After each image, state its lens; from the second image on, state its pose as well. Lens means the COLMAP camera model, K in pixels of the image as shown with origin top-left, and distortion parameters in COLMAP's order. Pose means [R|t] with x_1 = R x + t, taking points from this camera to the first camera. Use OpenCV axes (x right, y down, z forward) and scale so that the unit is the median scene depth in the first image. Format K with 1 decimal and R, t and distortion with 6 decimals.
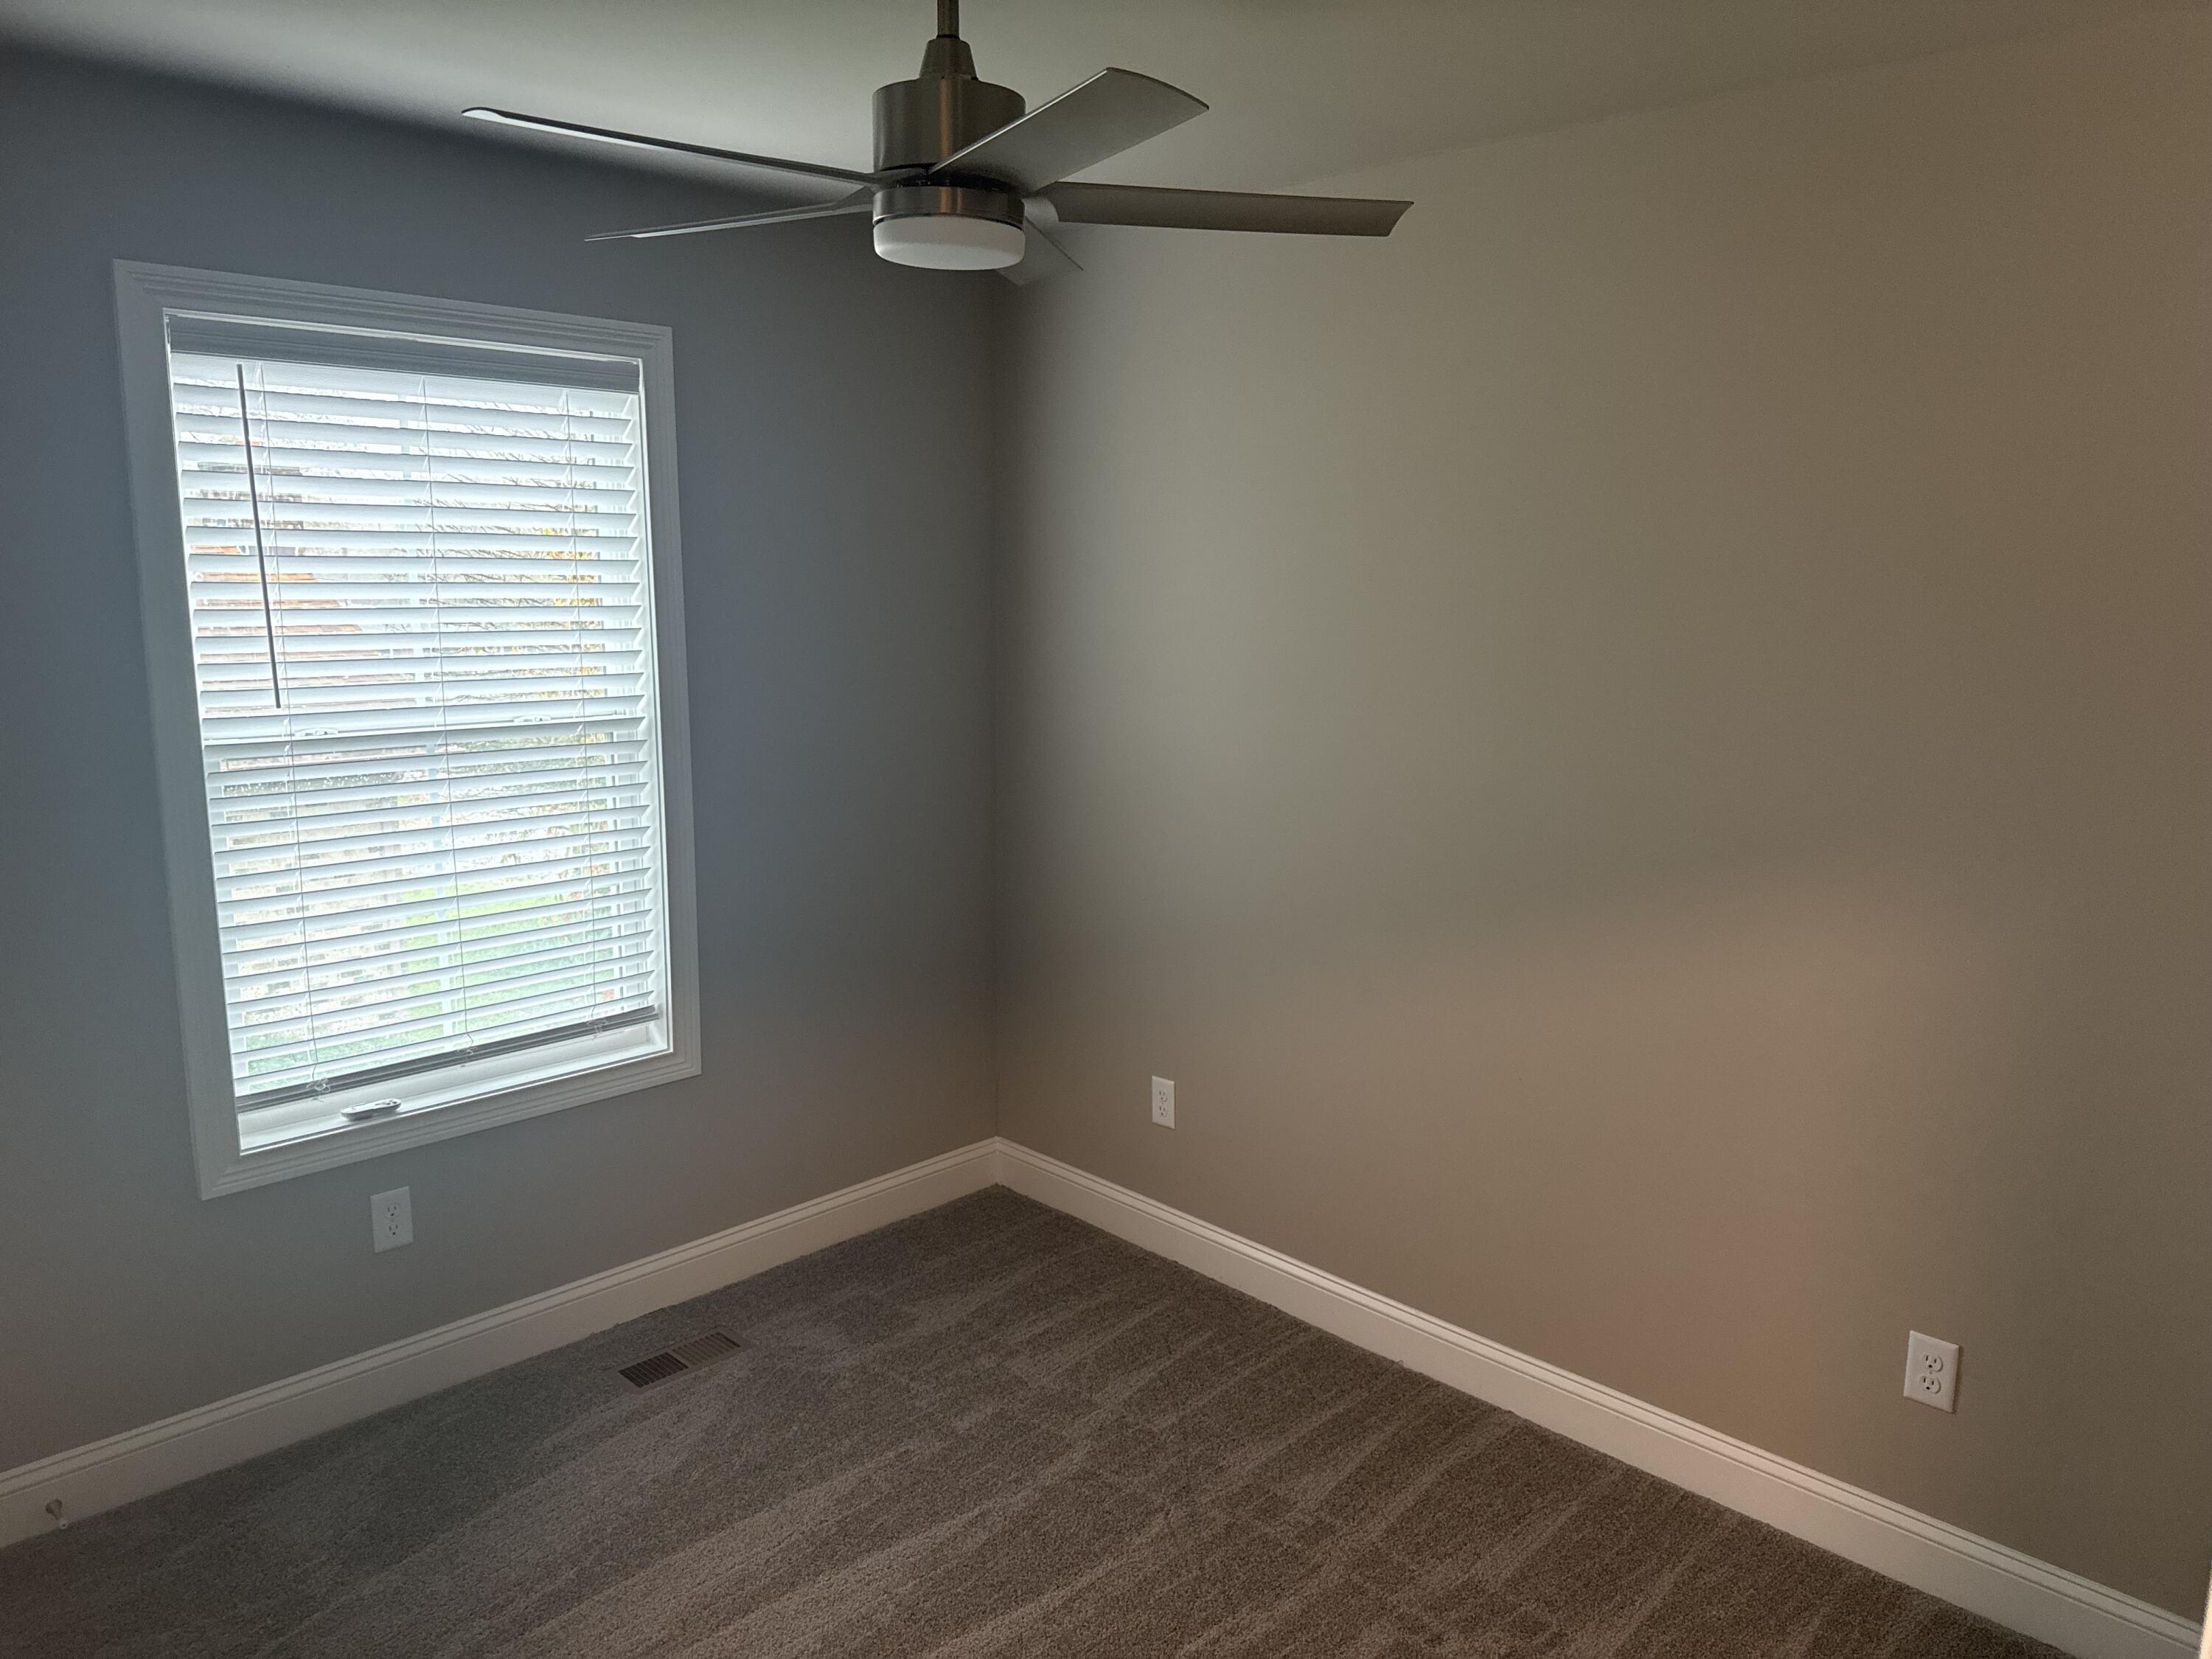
lens RADIAL K [[1553.0, 0, 1084.4], [0, 1553.0, 824.8], [0, 0, 1]] dist [0.141545, -0.215876]
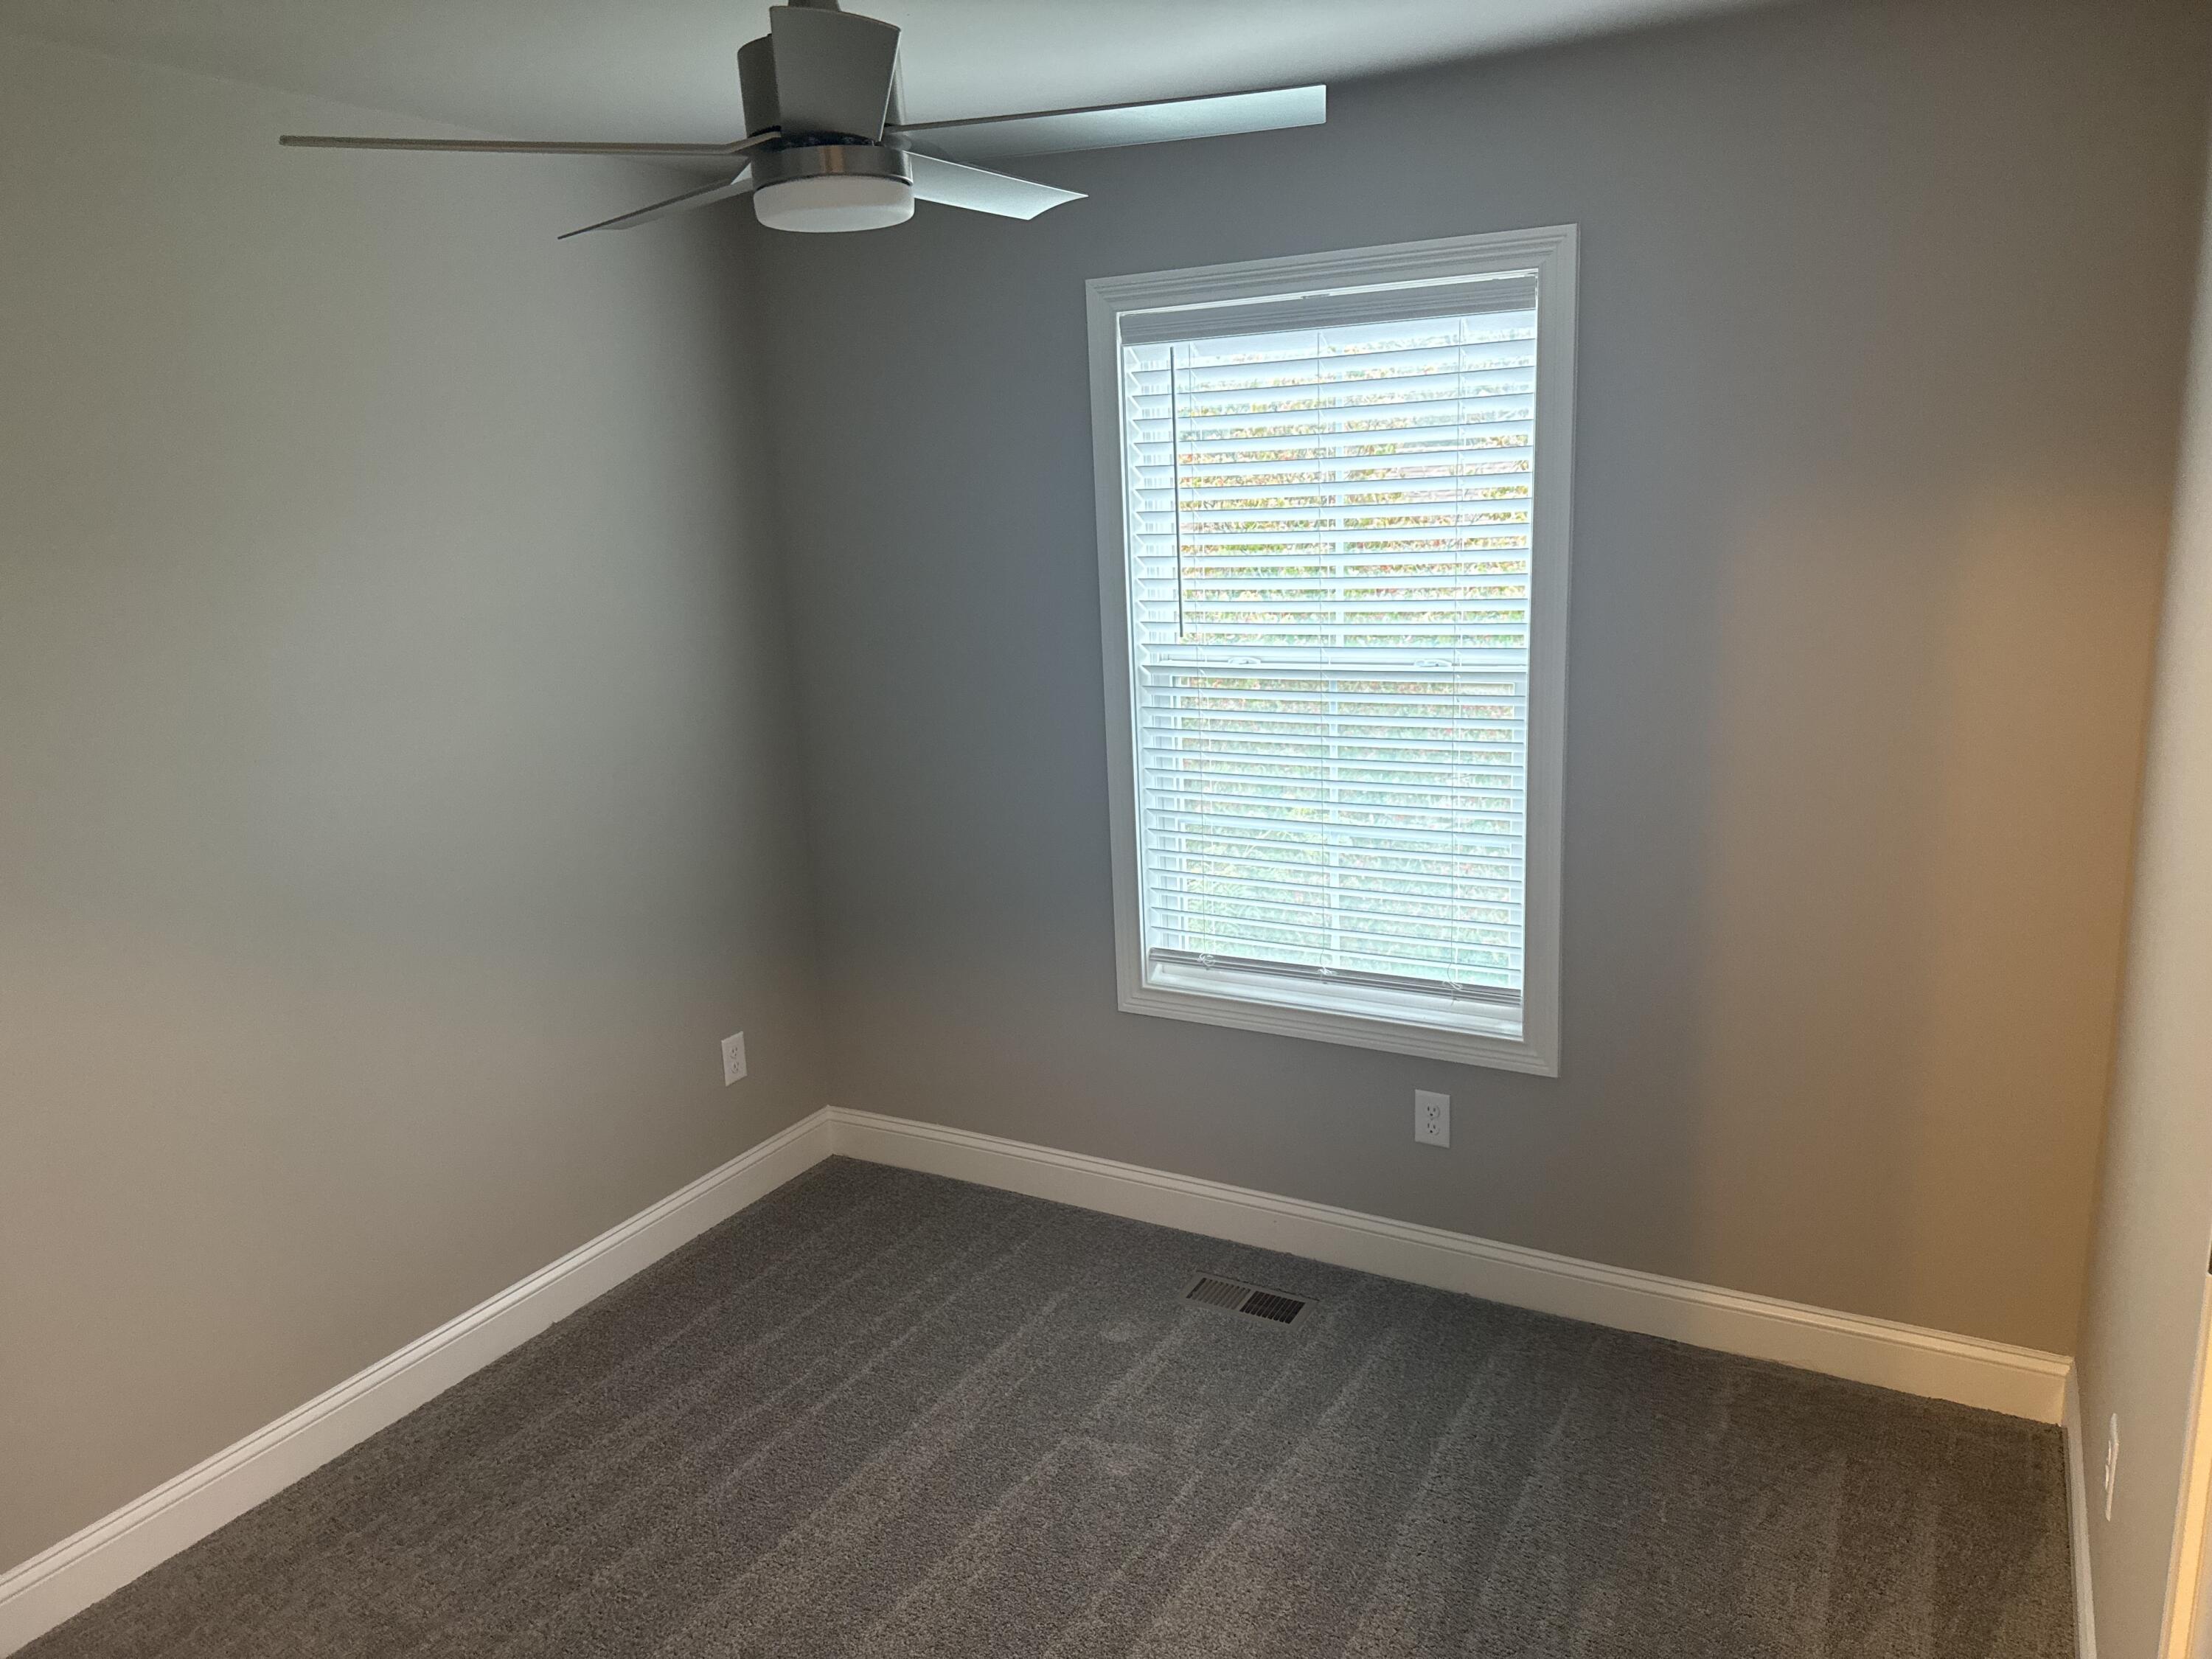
lens RADIAL K [[1553.0, 0, 1084.4], [0, 1553.0, 824.8], [0, 0, 1]] dist [0.141545, -0.215876]
pose [[0.287450, 0.179352, -0.940854, 0.606700], [-0.130508, 0.980484, 0.147033, -0.096059], [0.948863, 0.080524, 0.305247, 0.573005]]
